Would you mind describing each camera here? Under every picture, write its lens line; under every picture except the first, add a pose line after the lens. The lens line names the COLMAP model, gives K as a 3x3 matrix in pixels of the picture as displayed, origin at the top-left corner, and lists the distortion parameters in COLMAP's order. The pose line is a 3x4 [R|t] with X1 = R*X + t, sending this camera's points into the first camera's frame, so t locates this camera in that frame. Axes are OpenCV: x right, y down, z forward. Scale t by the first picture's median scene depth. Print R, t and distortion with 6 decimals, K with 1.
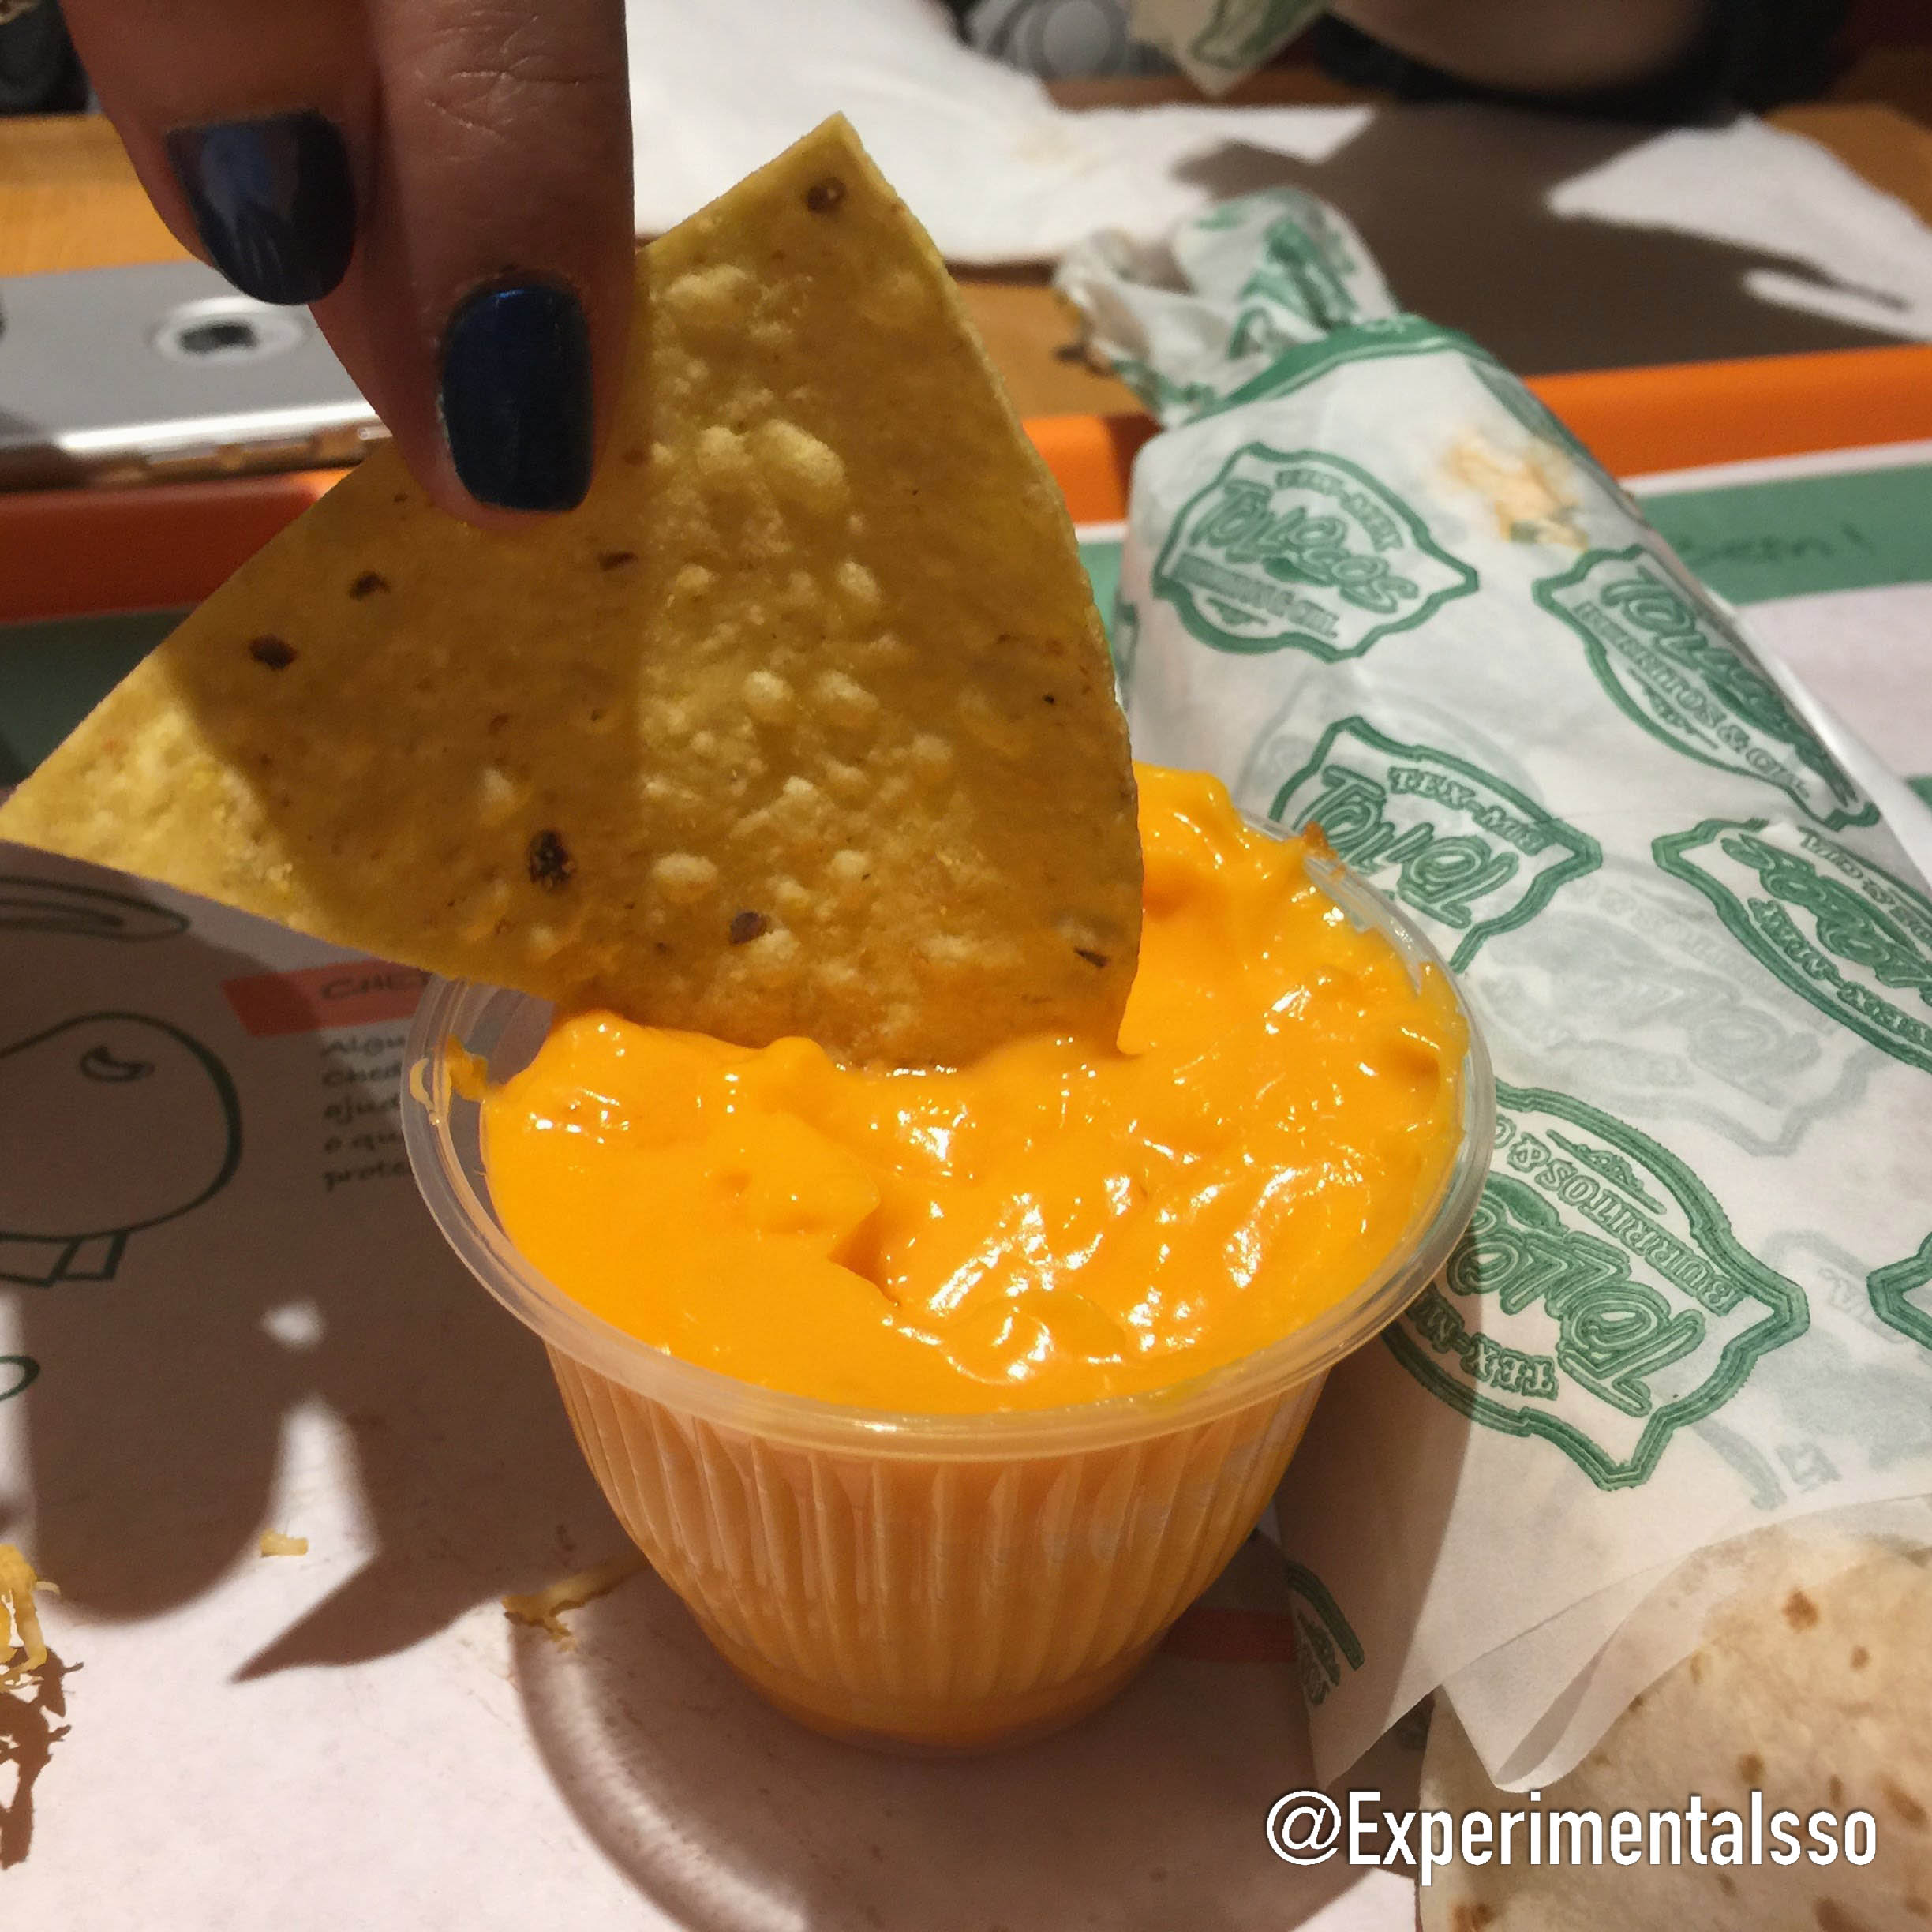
lens RADIAL K [[2289.8, 0, 967.8], [0, 2289.8, 962.1], [0, 0, 1]] dist [0.034092, 0.019950]
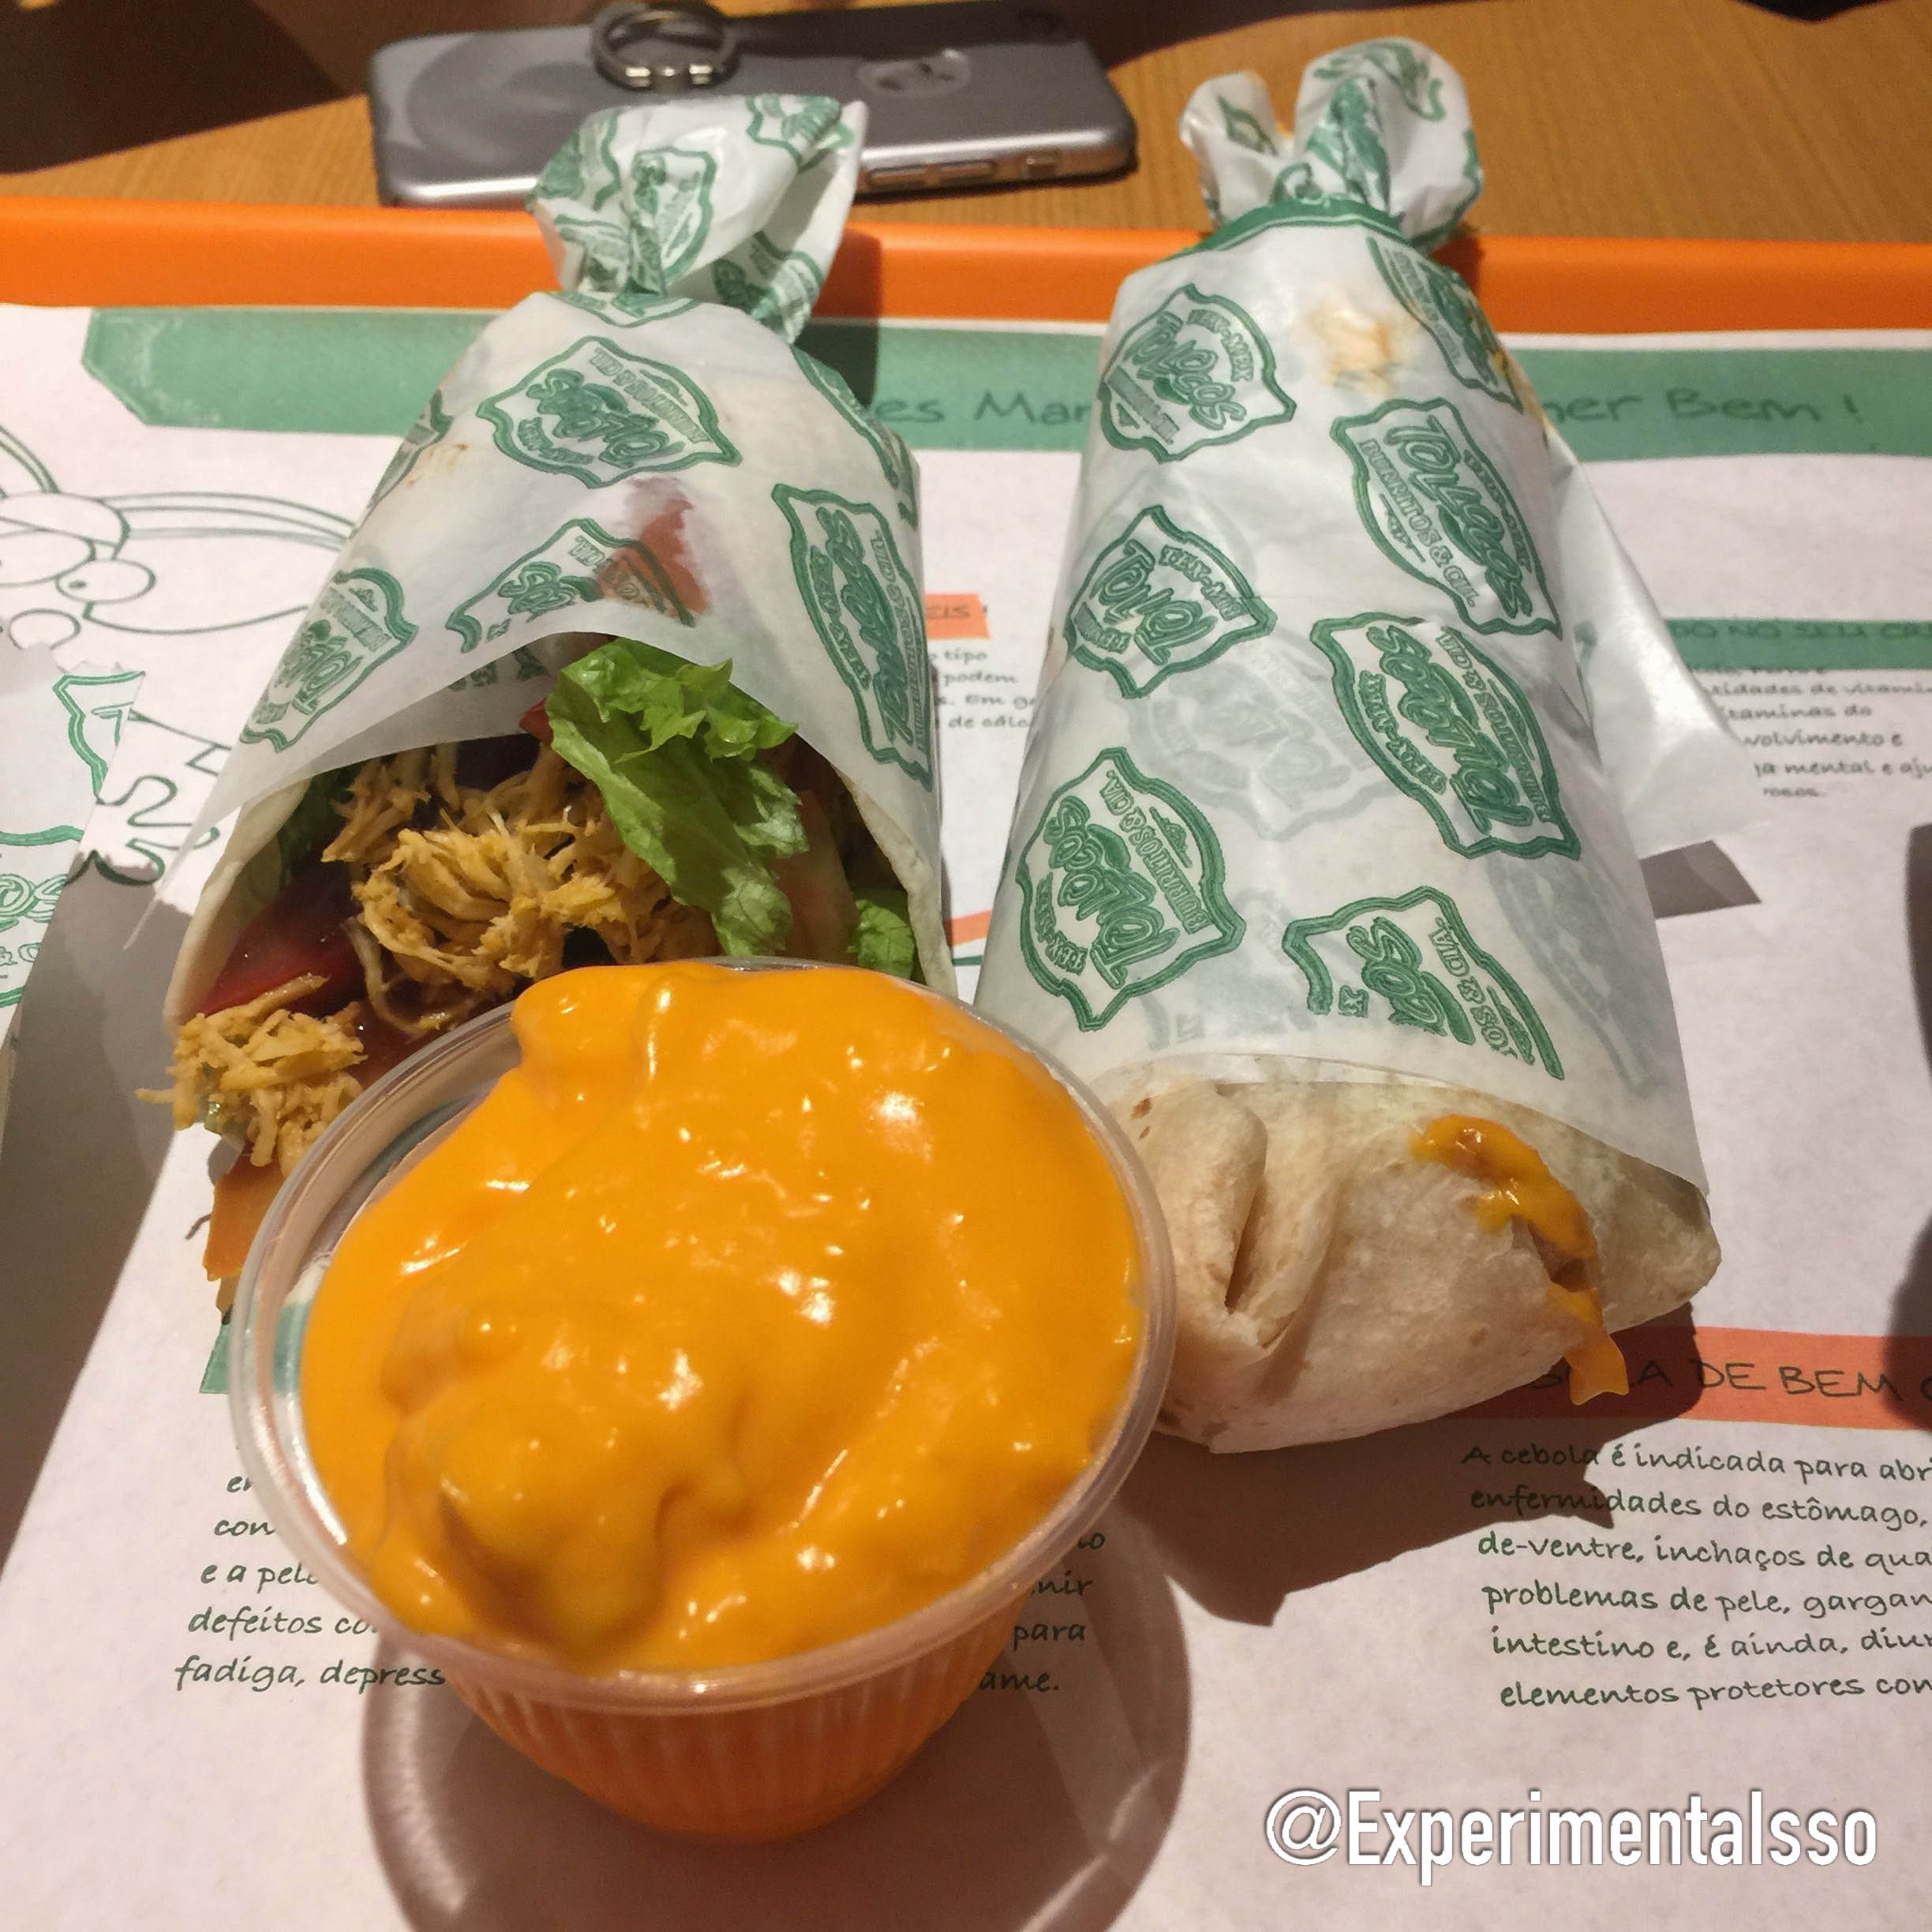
lens RADIAL K [[2297.8, 0, 1012.0], [0, 2297.8, 920.9], [0, 0, 1]] dist [0.037775, 0.017988]
pose [[0.972079, 0.151801, -0.178939, 0.394730], [-0.134396, 0.985270, 0.105743, 0.002623], [0.192355, -0.078742, 0.978161, -0.392003]]
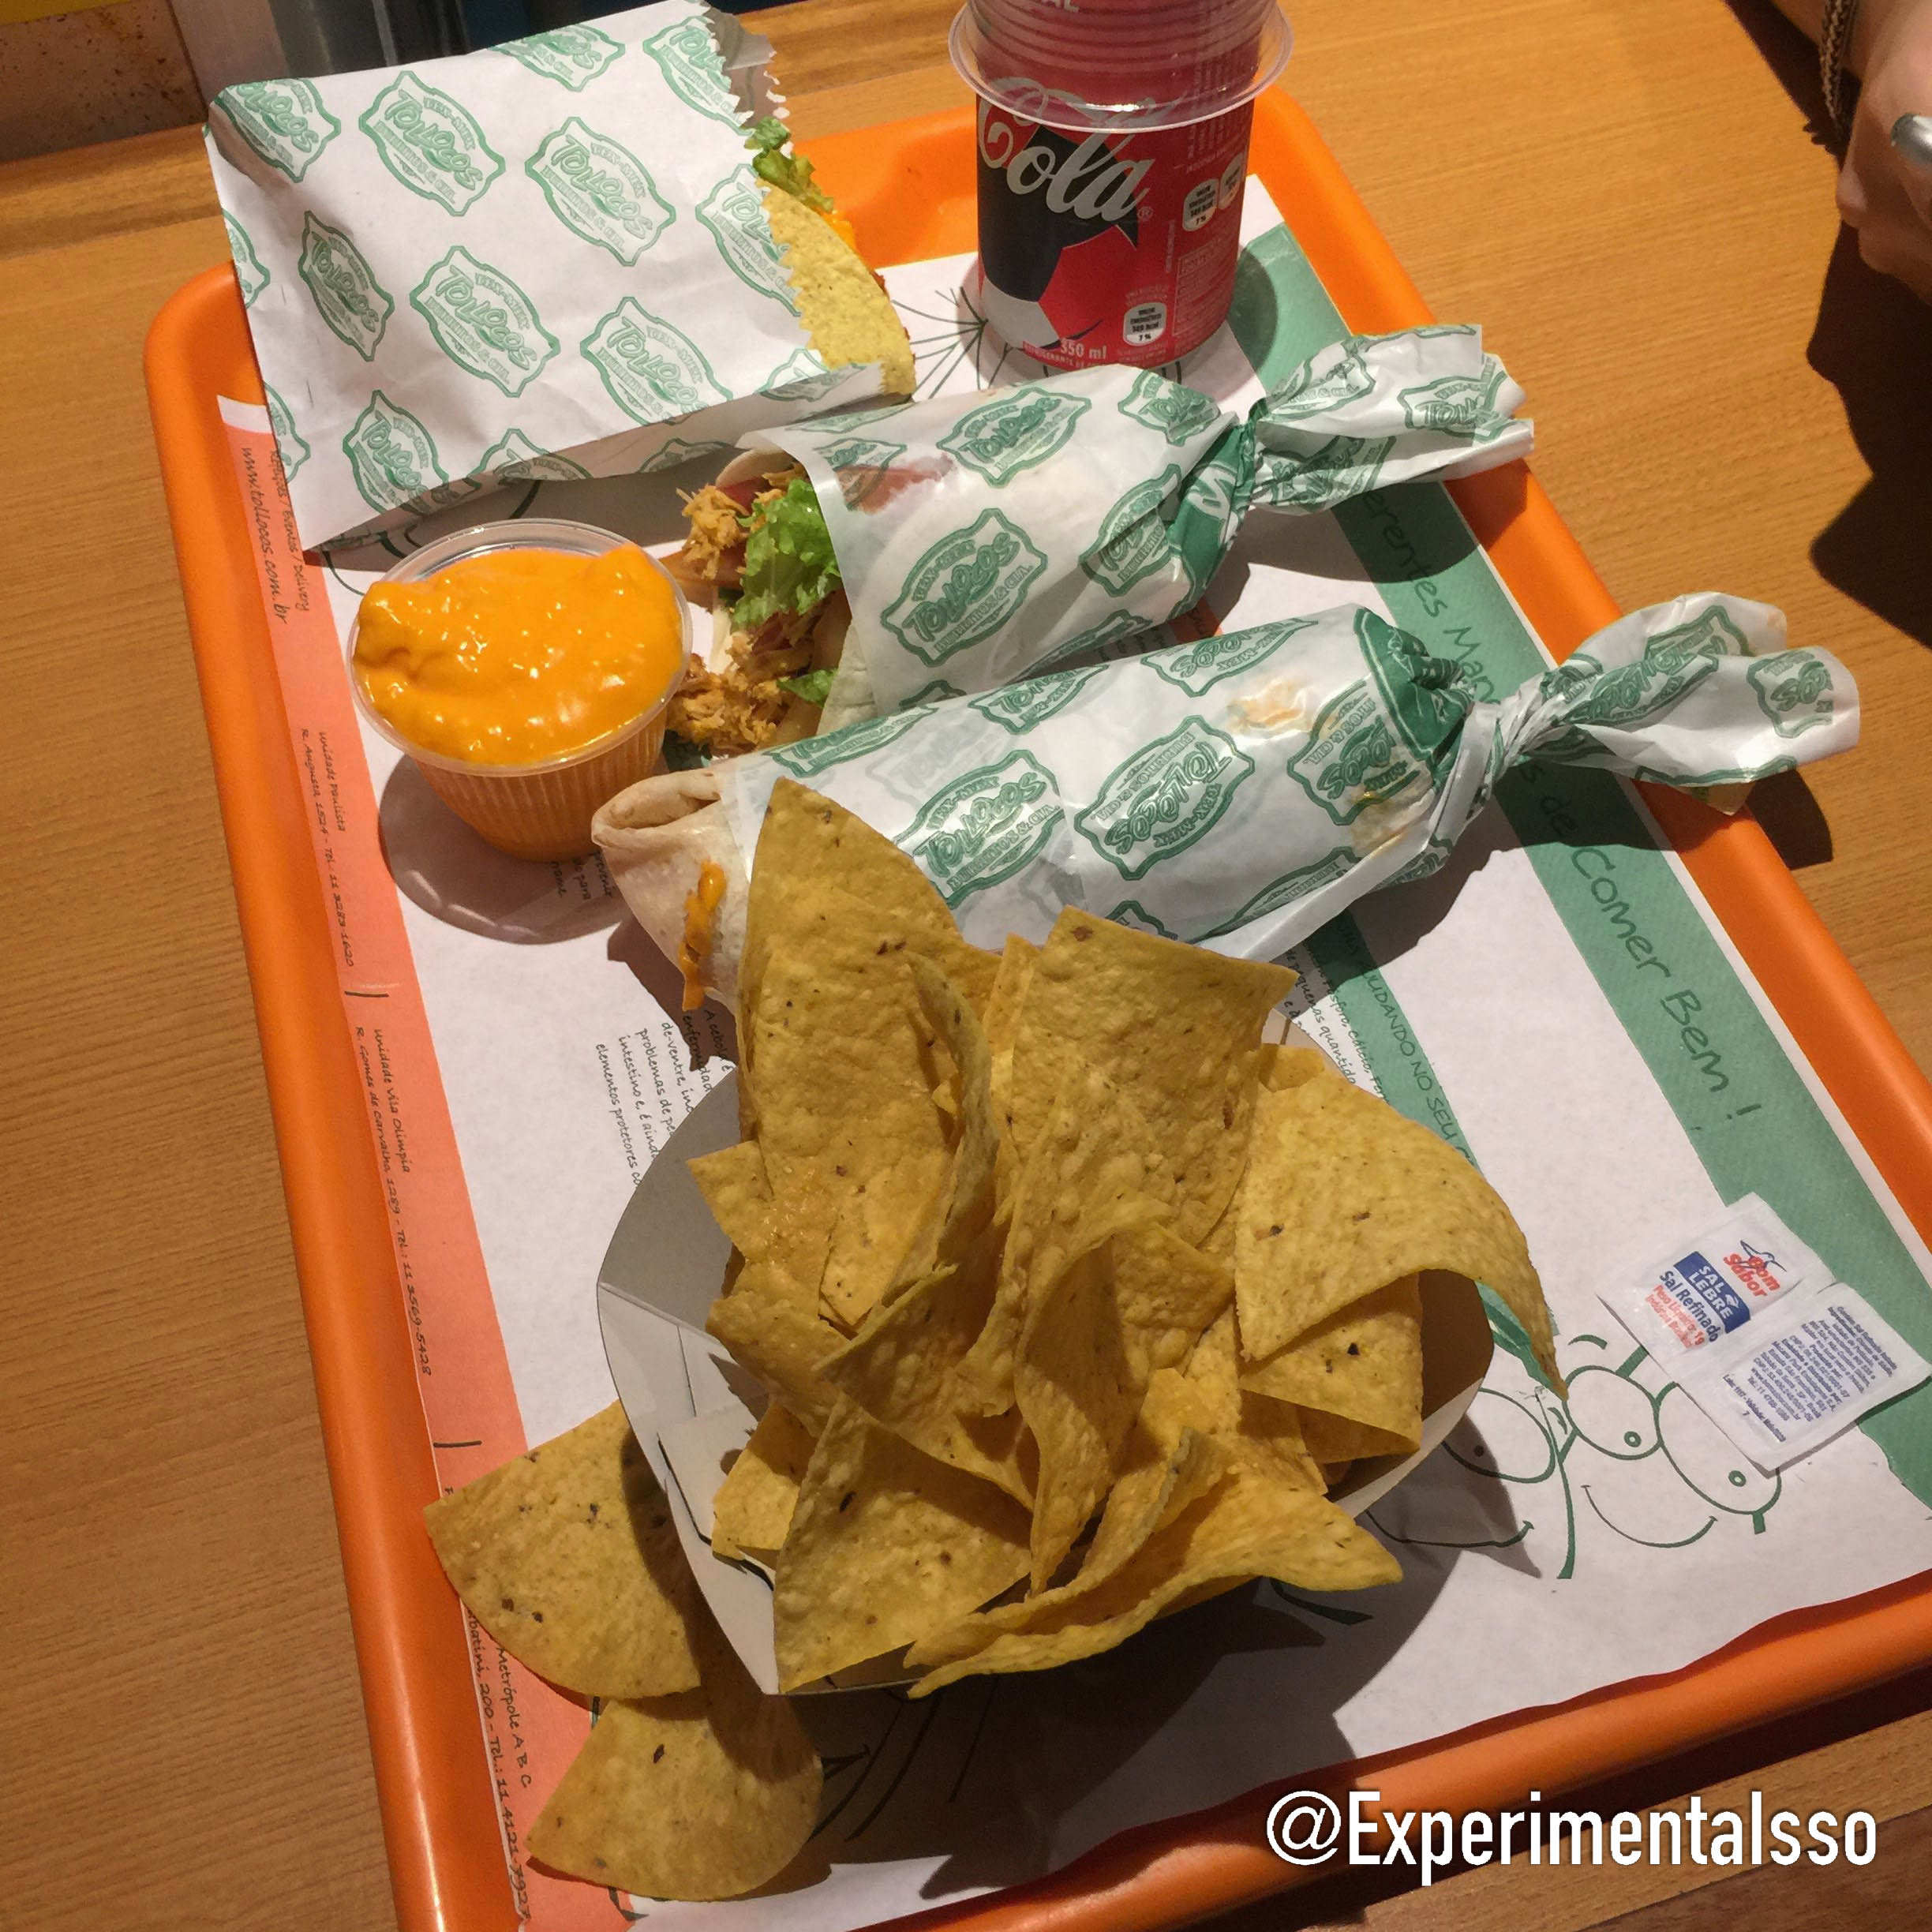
lens RADIAL K [[2289.8, 0, 967.8], [0, 2289.8, 962.1], [0, 0, 1]] dist [0.034092, 0.019950]
pose [[0.070218, 0.818584, -0.570079, 1.966415], [-0.600713, 0.490946, 0.630964, -1.527987], [0.796375, 0.298149, 0.526207, -0.345137]]
